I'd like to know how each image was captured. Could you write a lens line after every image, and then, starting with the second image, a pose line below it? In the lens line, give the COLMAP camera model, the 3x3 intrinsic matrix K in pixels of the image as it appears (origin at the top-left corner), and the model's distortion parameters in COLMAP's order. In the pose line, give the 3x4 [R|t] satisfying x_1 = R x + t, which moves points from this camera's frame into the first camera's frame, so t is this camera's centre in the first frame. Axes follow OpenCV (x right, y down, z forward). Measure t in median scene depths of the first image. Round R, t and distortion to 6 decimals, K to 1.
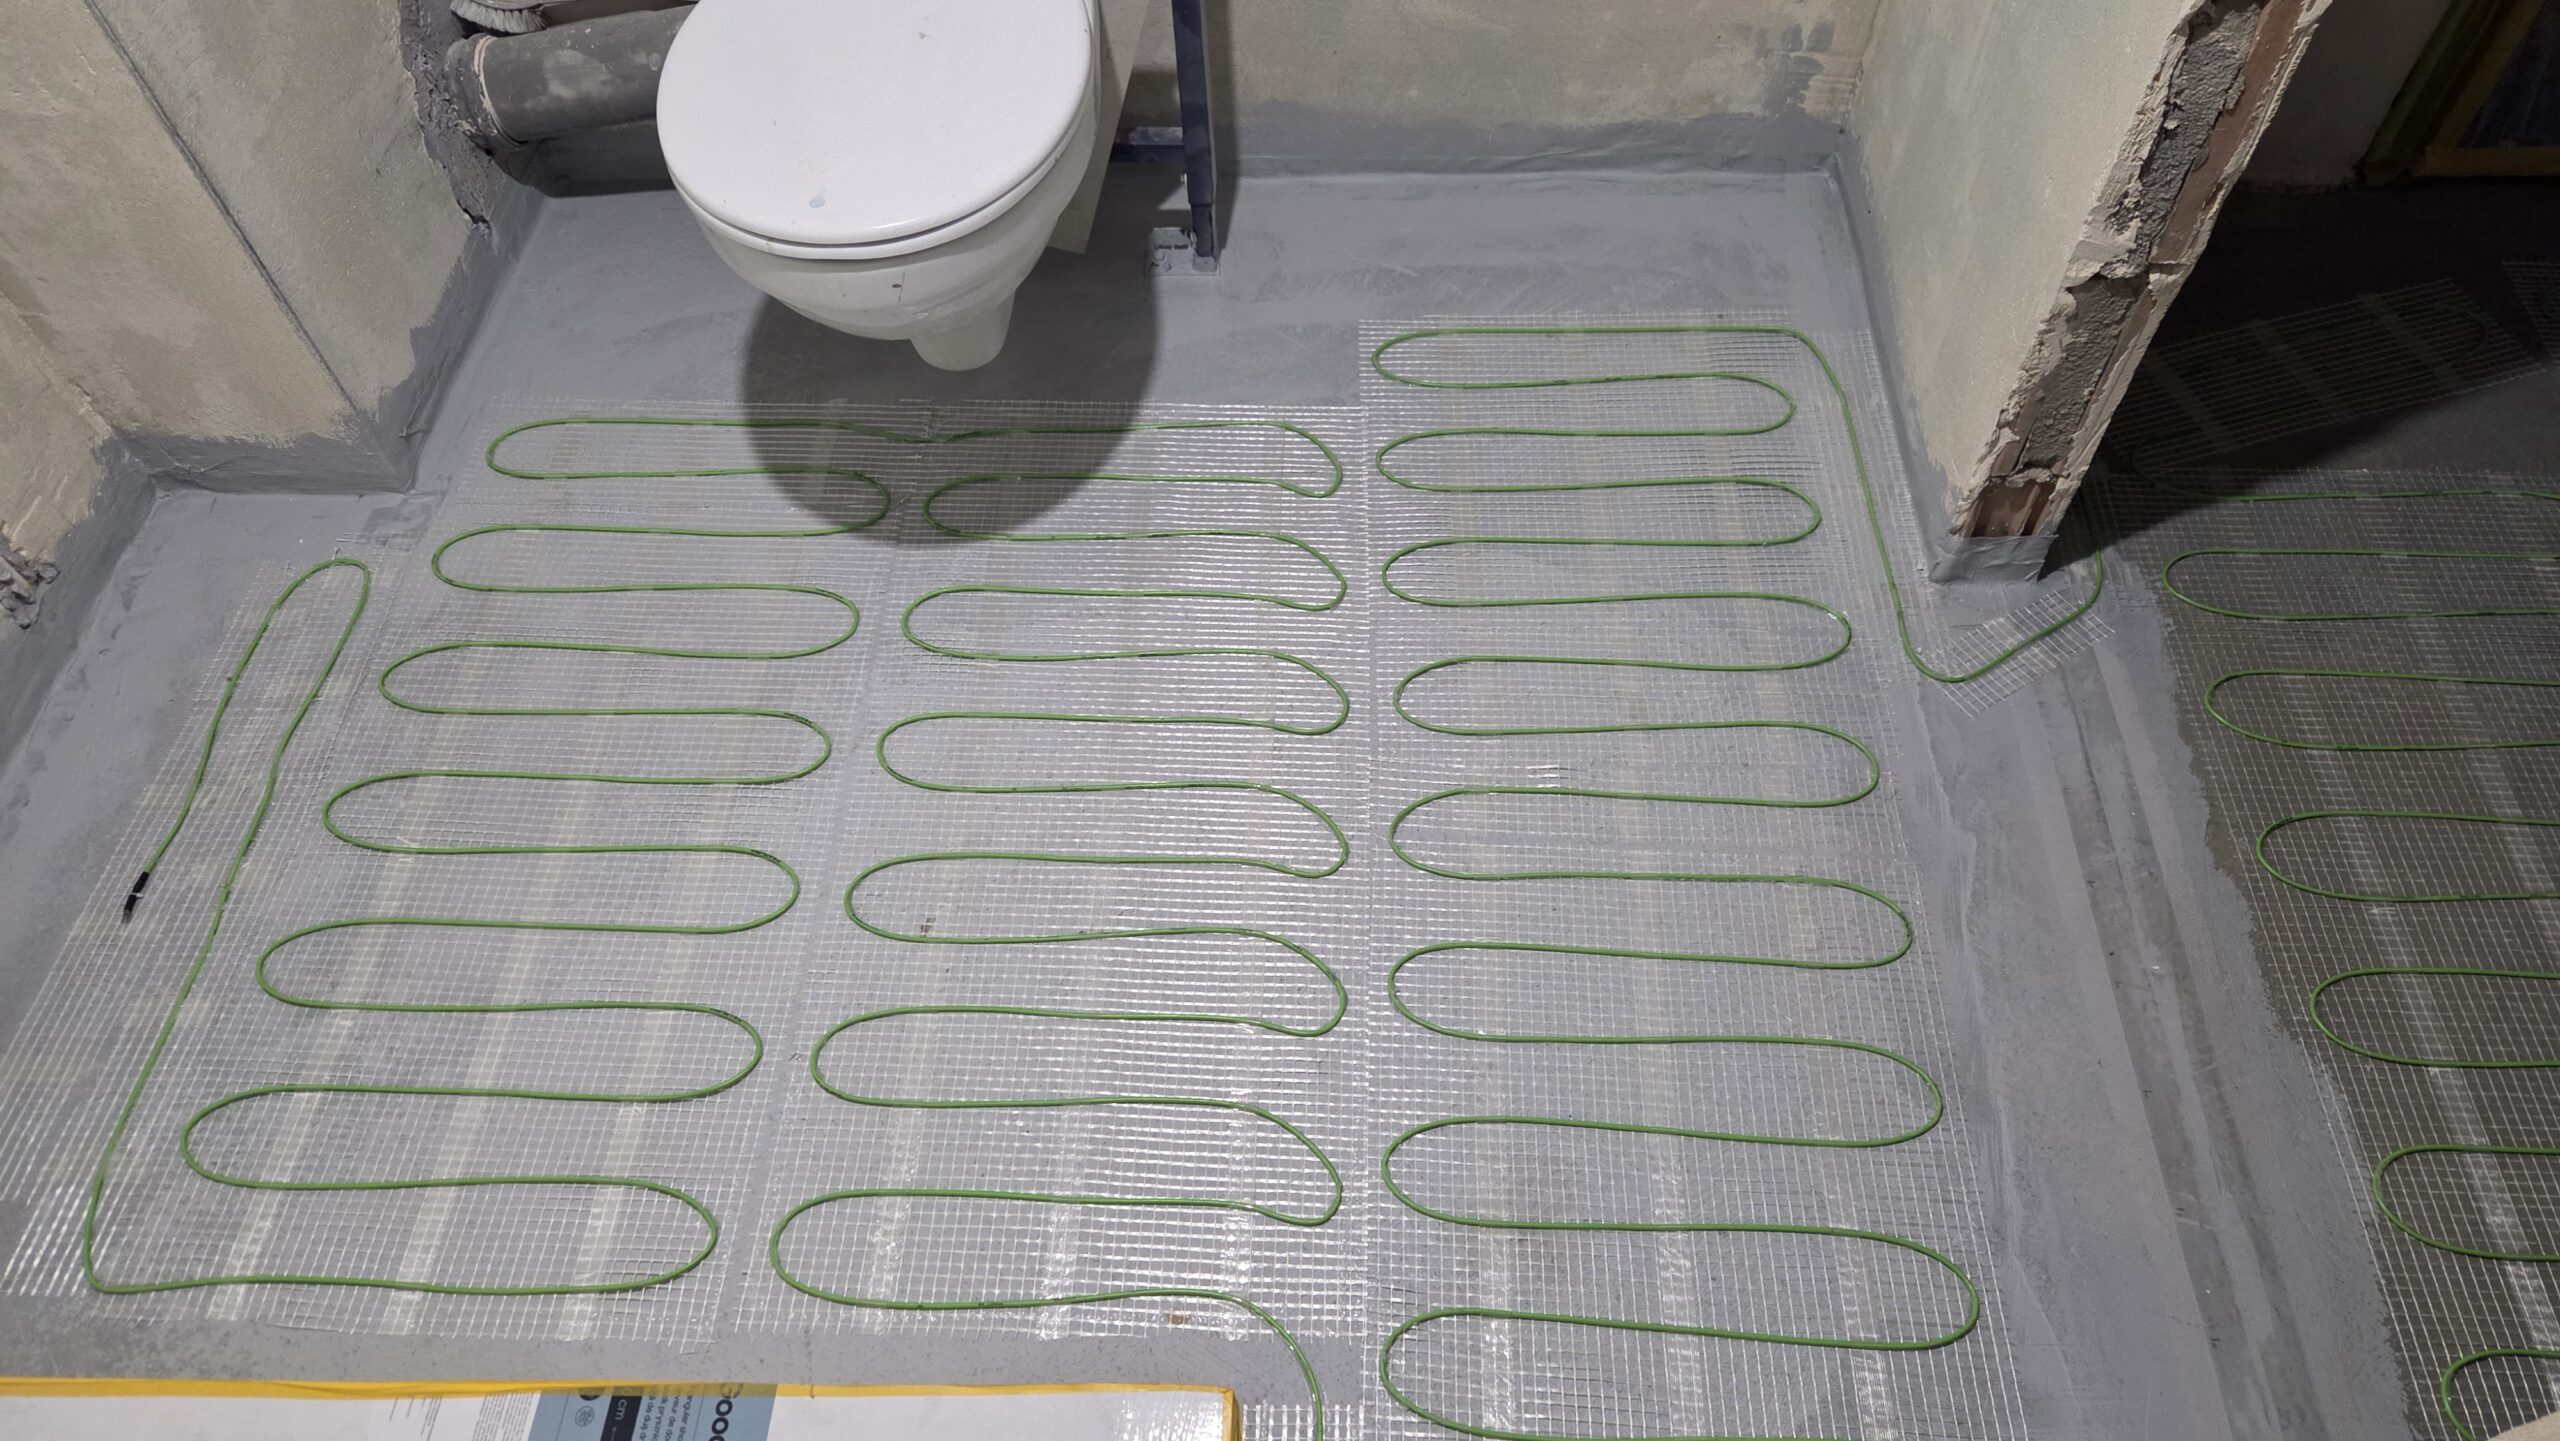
lens RADIAL K [[1696.2, 0, 1276.5], [0, 1696.2, 725.1], [0, 0, 1]] dist [0.068951, -0.053629]
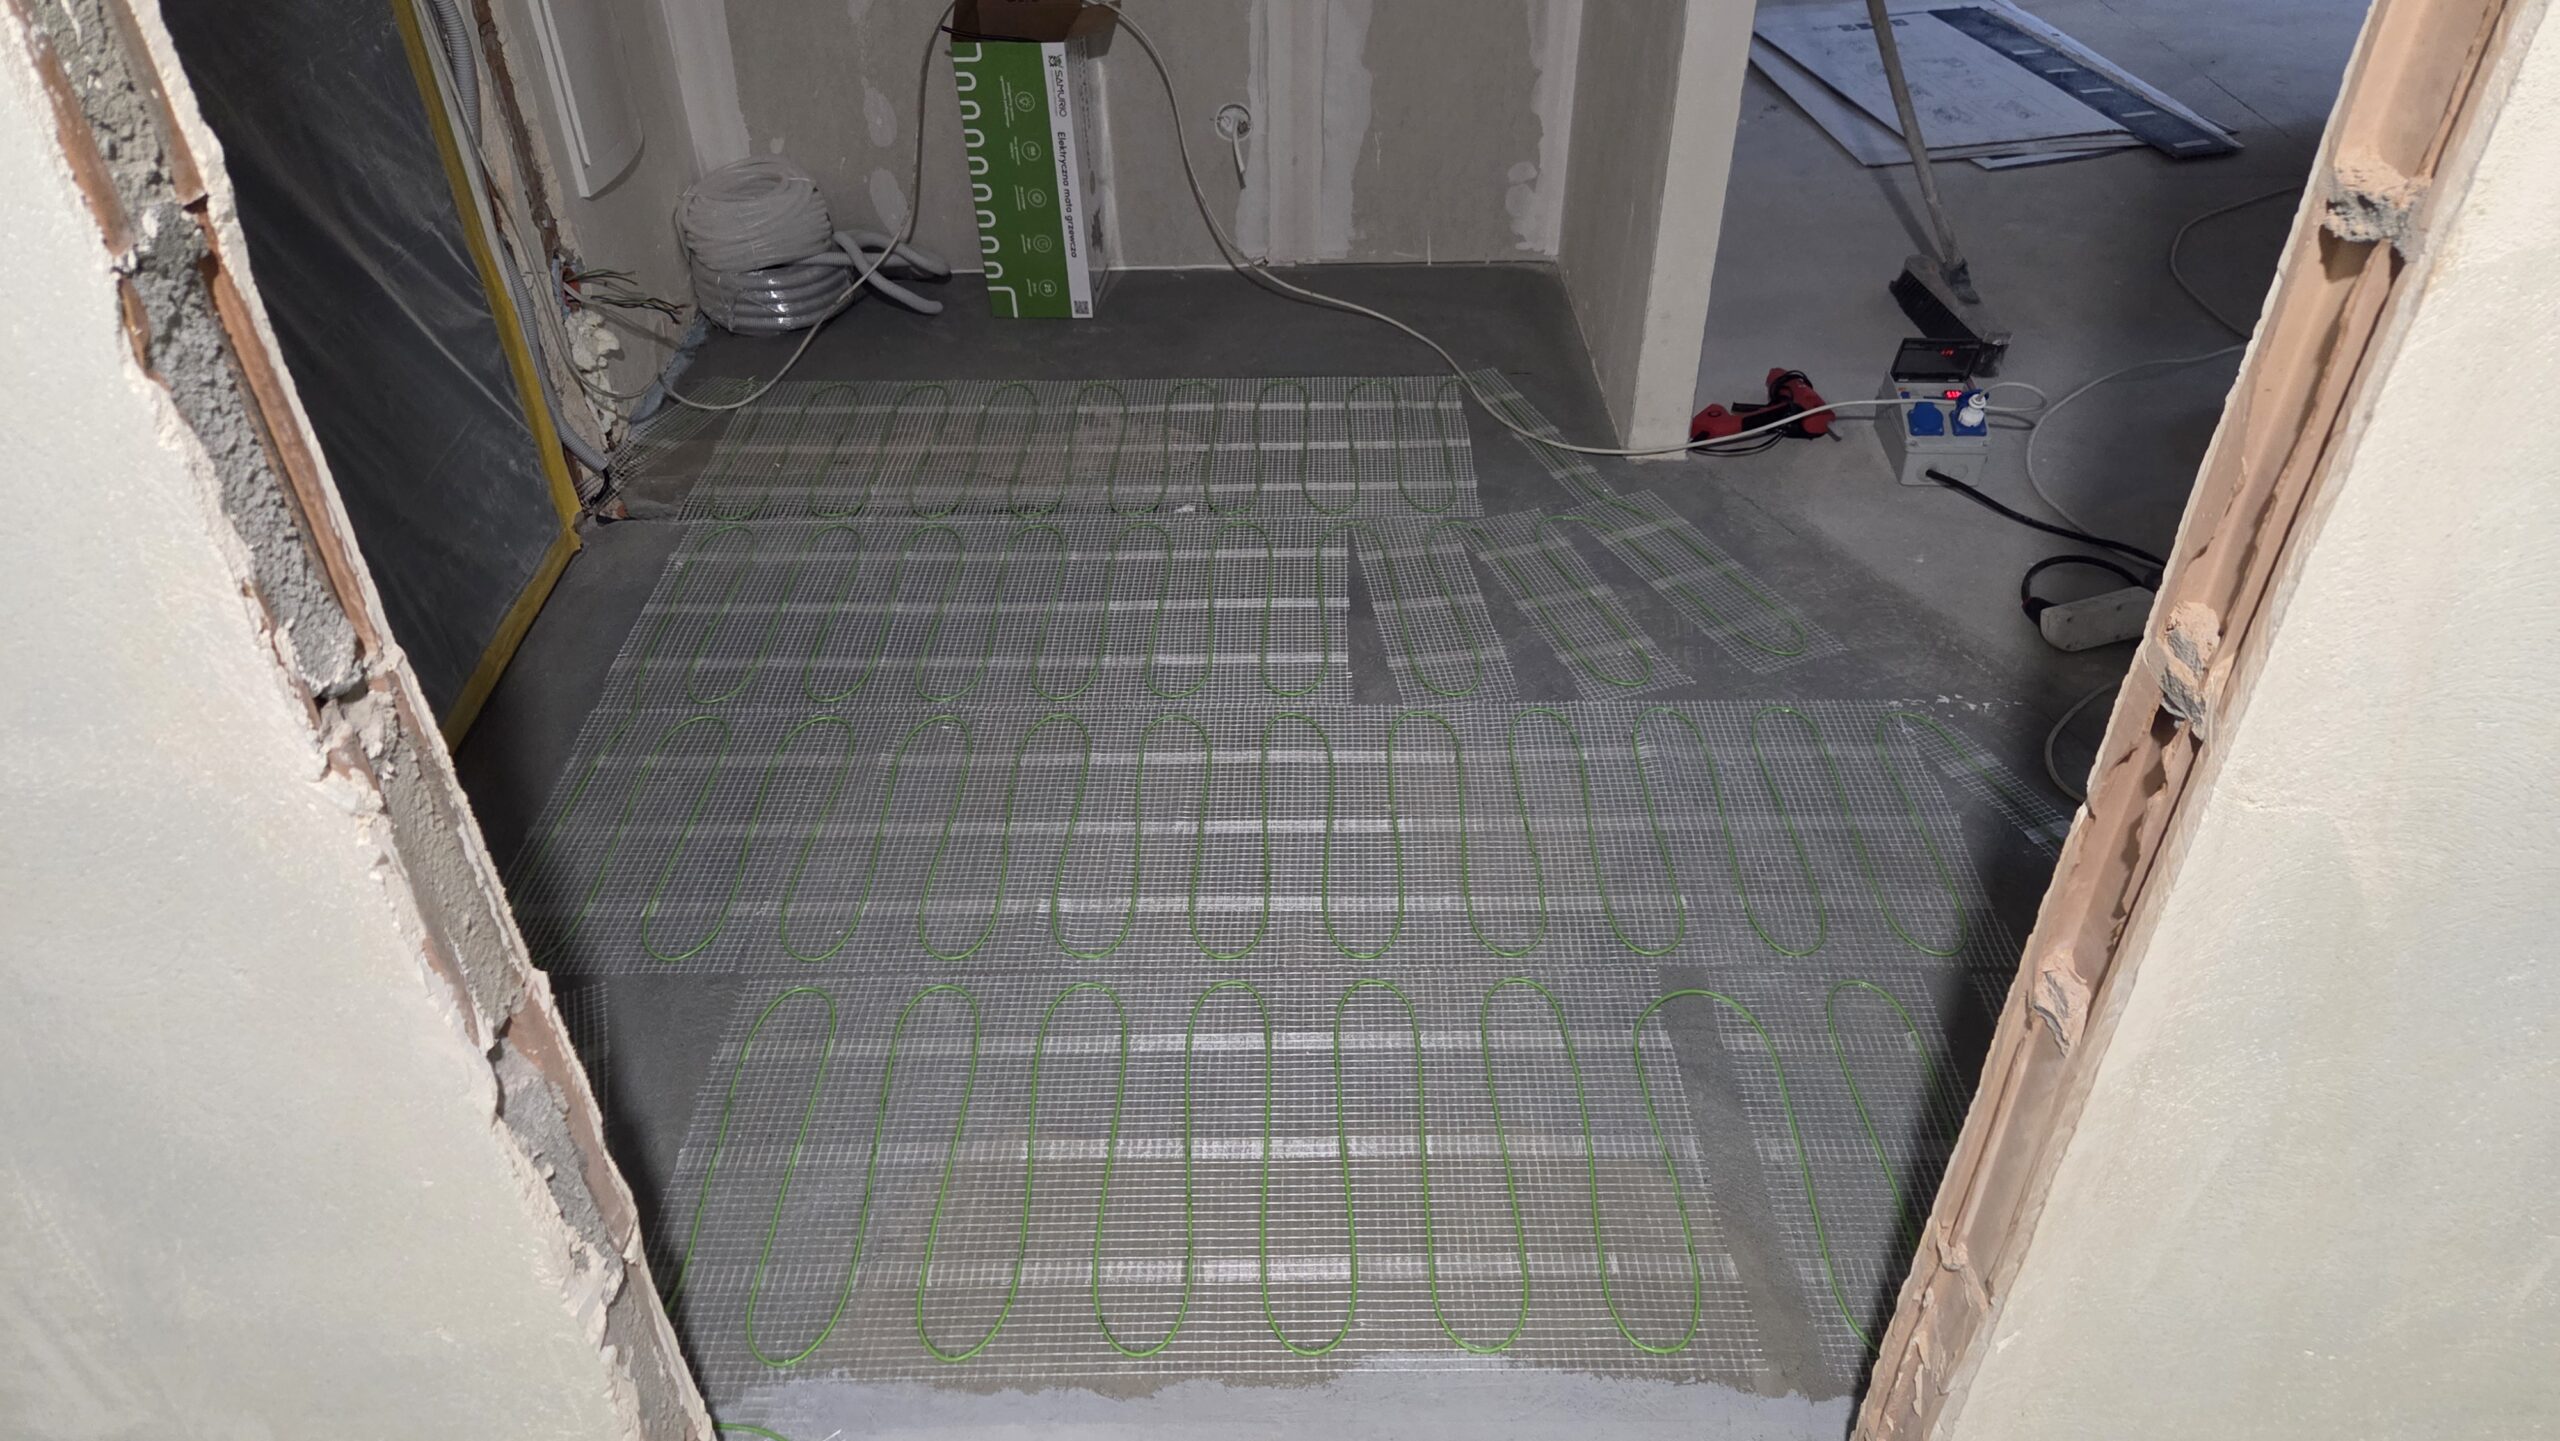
lens RADIAL K [[1696.2, 0, 1284.2], [0, 1696.2, 714.2], [0, 0, 1]] dist [0.068951, -0.053629]
pose [[-0.047276, -0.579162, 0.813840, -0.028817], [0.823832, 0.438128, 0.359646, -0.382789], [-0.564860, 0.687470, 0.456419, 0.245103]]
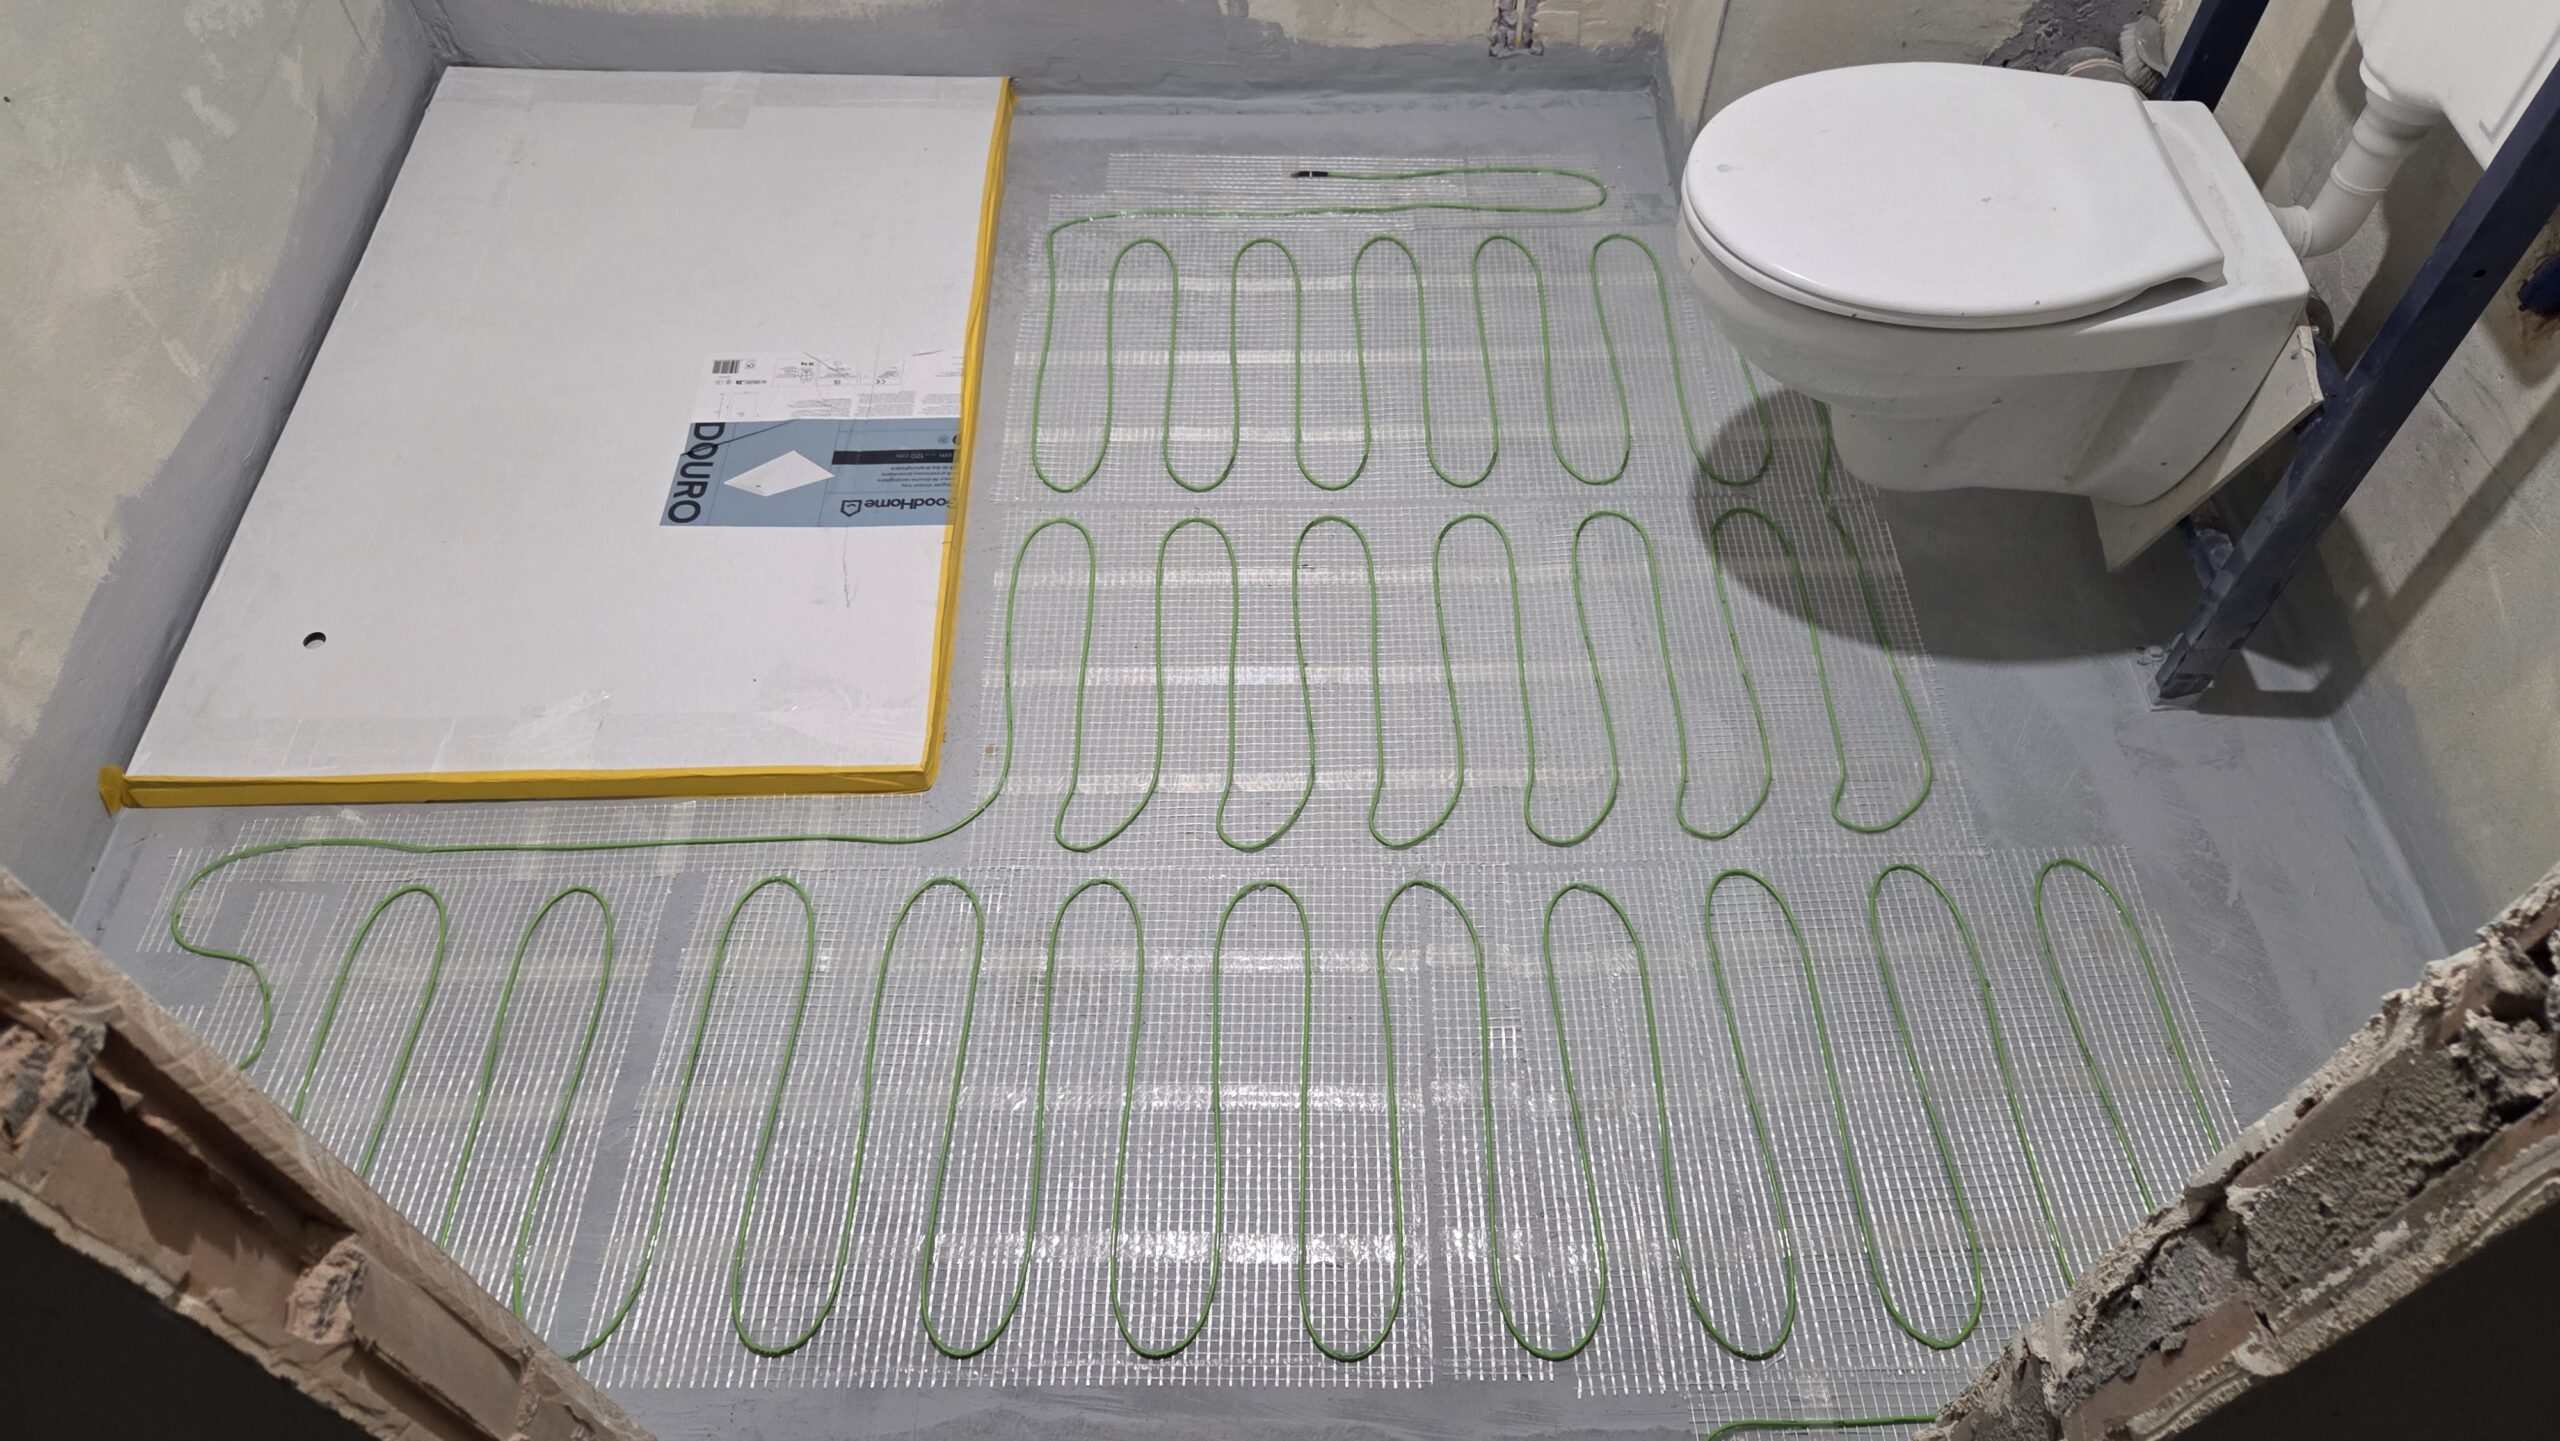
lens RADIAL K [[1696.2, 0, 1276.7], [0, 1696.2, 696.3], [0, 0, 1]] dist [0.068951, -0.053629]
pose [[0.047293, 0.813485, -0.579659, 0.612521], [-0.813629, 0.368014, 0.450083, -0.402528], [0.579458, 0.450341, 0.679280, 0.174974]]
